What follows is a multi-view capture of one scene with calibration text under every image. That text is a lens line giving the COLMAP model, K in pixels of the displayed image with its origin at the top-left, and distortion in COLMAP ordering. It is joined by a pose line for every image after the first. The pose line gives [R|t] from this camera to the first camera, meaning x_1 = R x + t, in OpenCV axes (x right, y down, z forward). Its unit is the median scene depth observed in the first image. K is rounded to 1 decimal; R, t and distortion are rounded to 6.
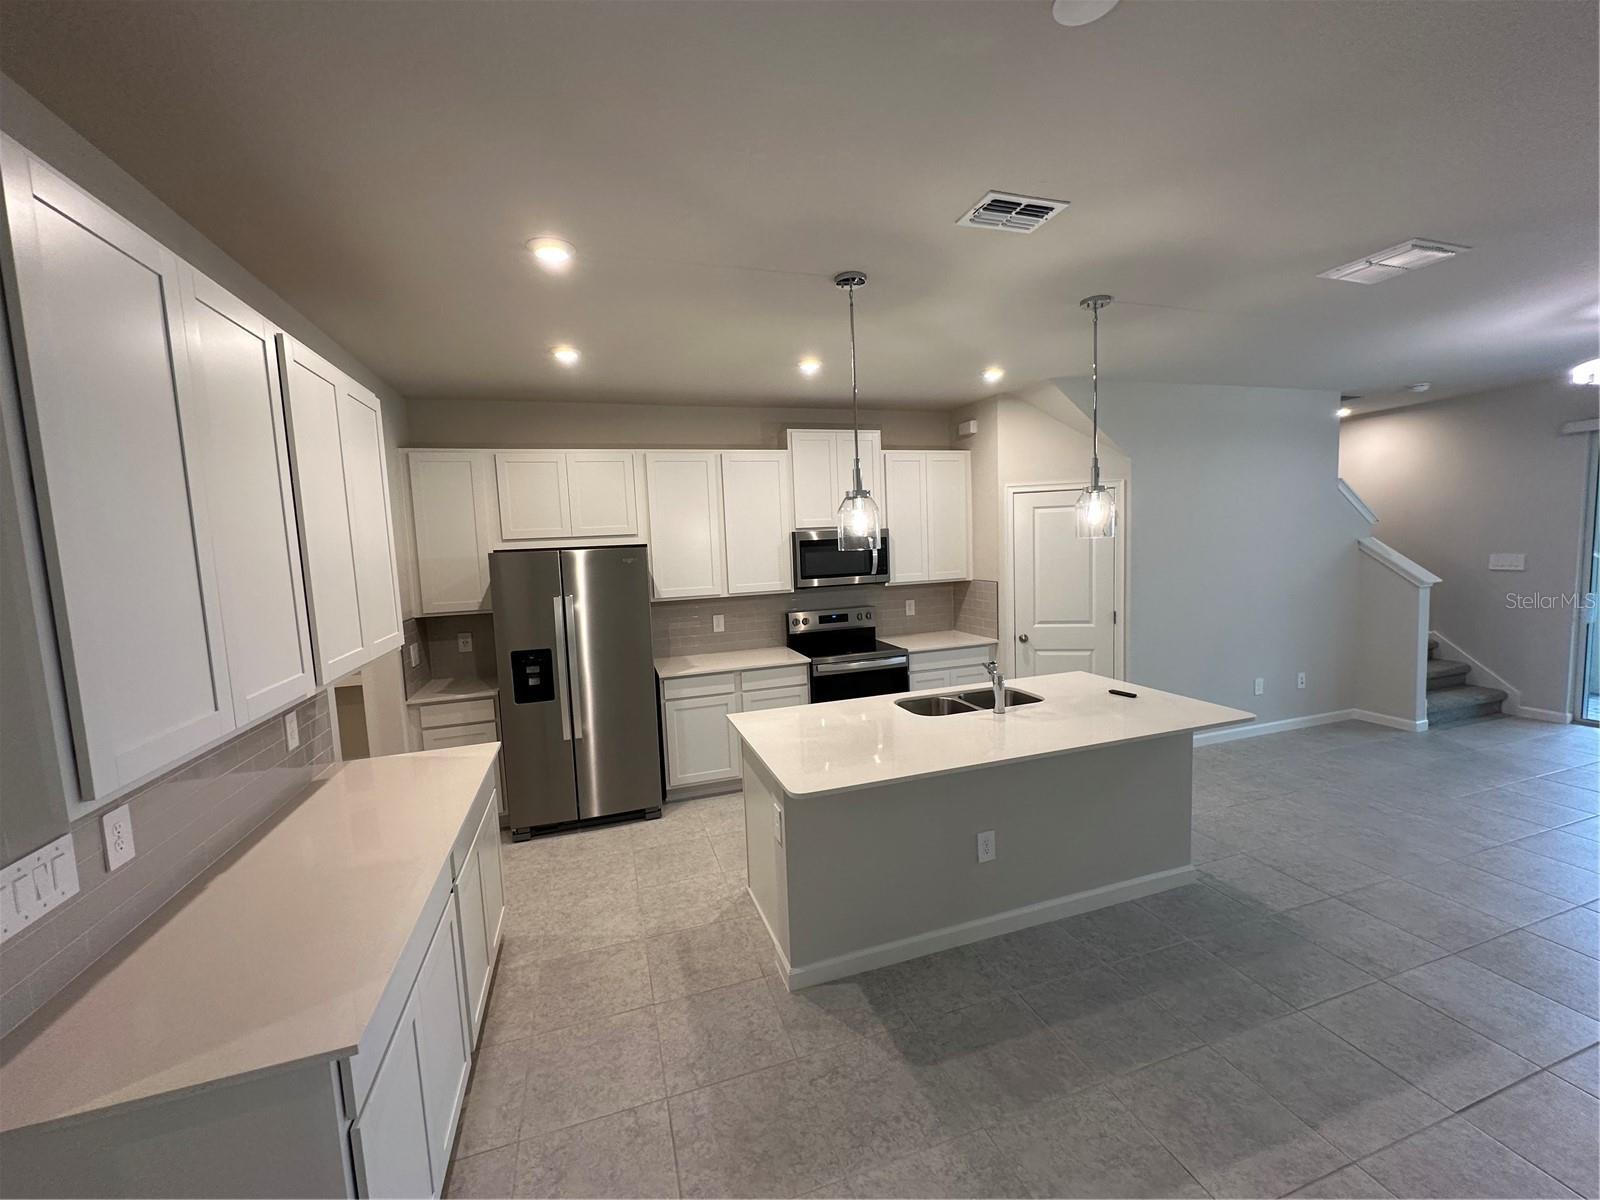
lens RADIAL K [[639.5, 0, 799.4], [0, 639.5, 599.7], [0, 0, 1]] dist [-0.003312, 0.001382]
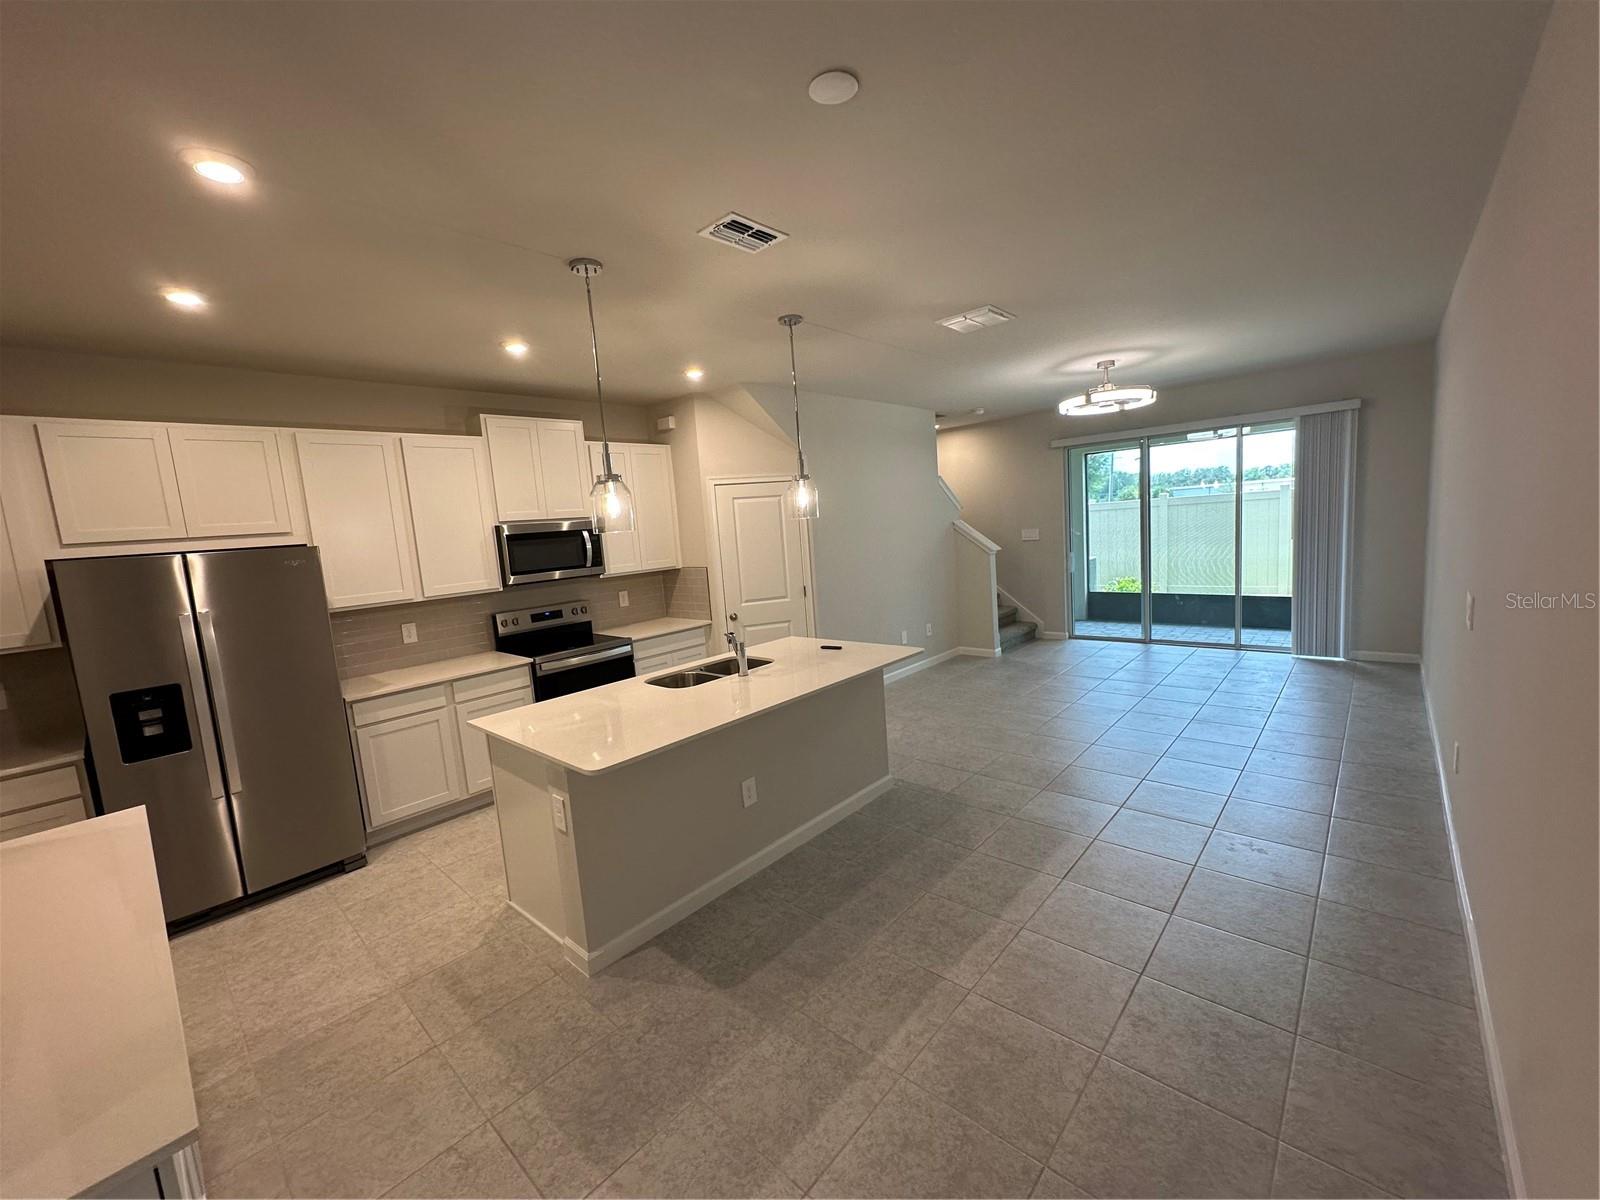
lens RADIAL K [[639.5, 0, 802.6], [0, 639.5, 599.3], [0, 0, 1]] dist [-0.003312, 0.001382]
pose [[0.868244, -0.081800, 0.489348, -0.127497], [0.082578, 0.996383, 0.020039, 0.027195], [-0.489217, 0.023011, 0.871858, -0.032414]]
